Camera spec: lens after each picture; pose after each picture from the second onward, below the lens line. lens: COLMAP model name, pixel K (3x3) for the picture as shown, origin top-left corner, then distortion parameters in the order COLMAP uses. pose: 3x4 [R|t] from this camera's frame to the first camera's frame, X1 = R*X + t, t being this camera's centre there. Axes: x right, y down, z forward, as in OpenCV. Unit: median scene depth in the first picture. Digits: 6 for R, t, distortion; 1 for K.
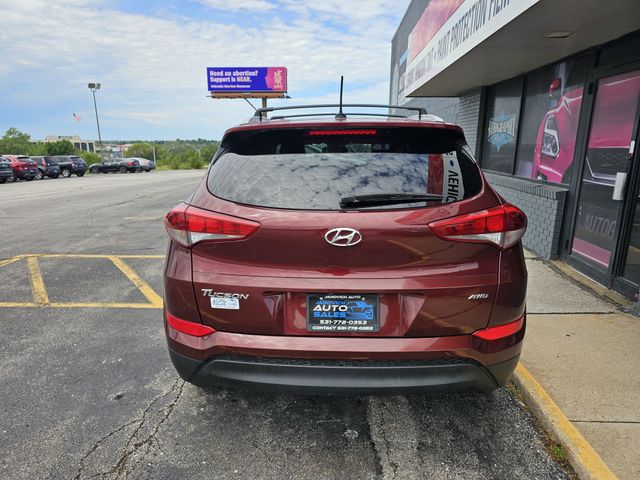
lens RADIAL K [[428.8, 0, 311.6], [0, 428.8, 248.5], [0, 0, 1]] dist [0.051554, -0.047443]
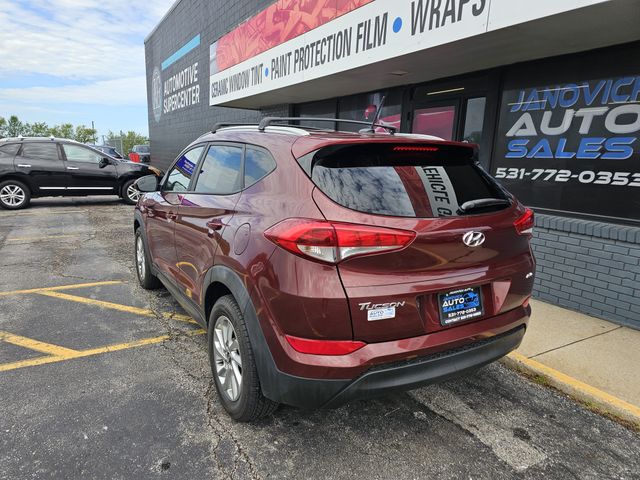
lens RADIAL K [[428.8, 0, 310.2], [0, 428.8, 244.0], [0, 0, 1]] dist [0.051554, -0.047443]
pose [[0.835136, -0.088770, 0.542832, -0.287357], [0.101419, 0.994822, 0.006654, -0.019967], [-0.540612, 0.049496, 0.839815, 0.075365]]
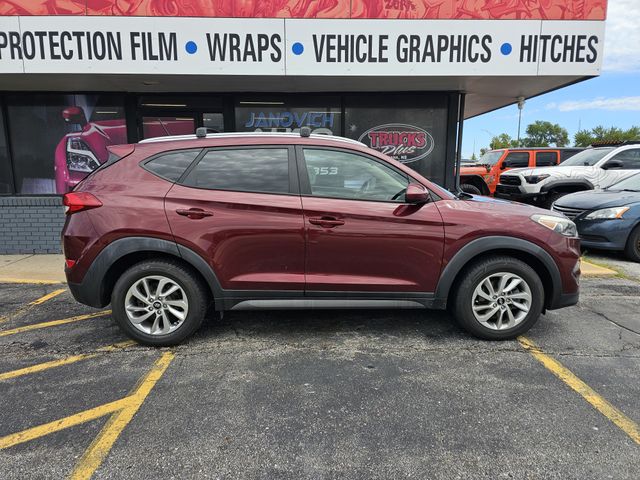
lens RADIAL K [[428.8, 0, 318.4], [0, 428.8, 248.5], [0, 0, 1]] dist [0.051554, -0.047443]
pose [[-0.098698, -0.180136, 0.978678, -0.697244], [0.238053, 0.950650, 0.198984, -0.103969], [-0.966224, 0.252616, -0.050945, 0.516325]]
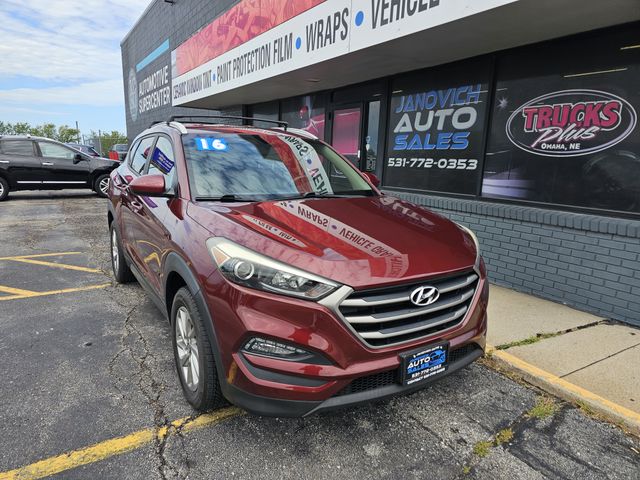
lens RADIAL K [[428.8, 0, 309.2], [0, 428.8, 248.2], [0, 0, 1]] dist [0.051554, -0.047443]
pose [[0.821494, -0.101043, 0.561194, -0.274735], [0.109541, 0.993808, 0.018587, 0.054181], [-0.559597, 0.046205, 0.827476, -0.174966]]
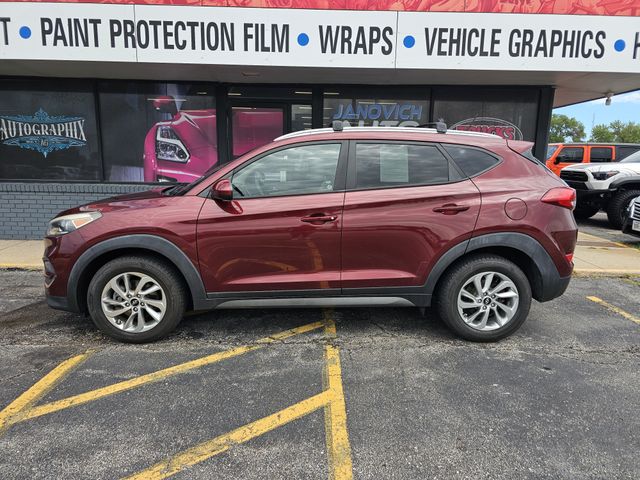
lens RADIAL K [[428.8, 0, 320.6], [0, 428.8, 239.5], [0, 0, 1]] dist [0.051554, -0.047443]
pose [[-0.081546, -0.186582, 0.979049, -0.675215], [0.219364, 0.954872, 0.200245, -0.160260], [-0.972229, 0.231097, -0.036937, 0.716646]]
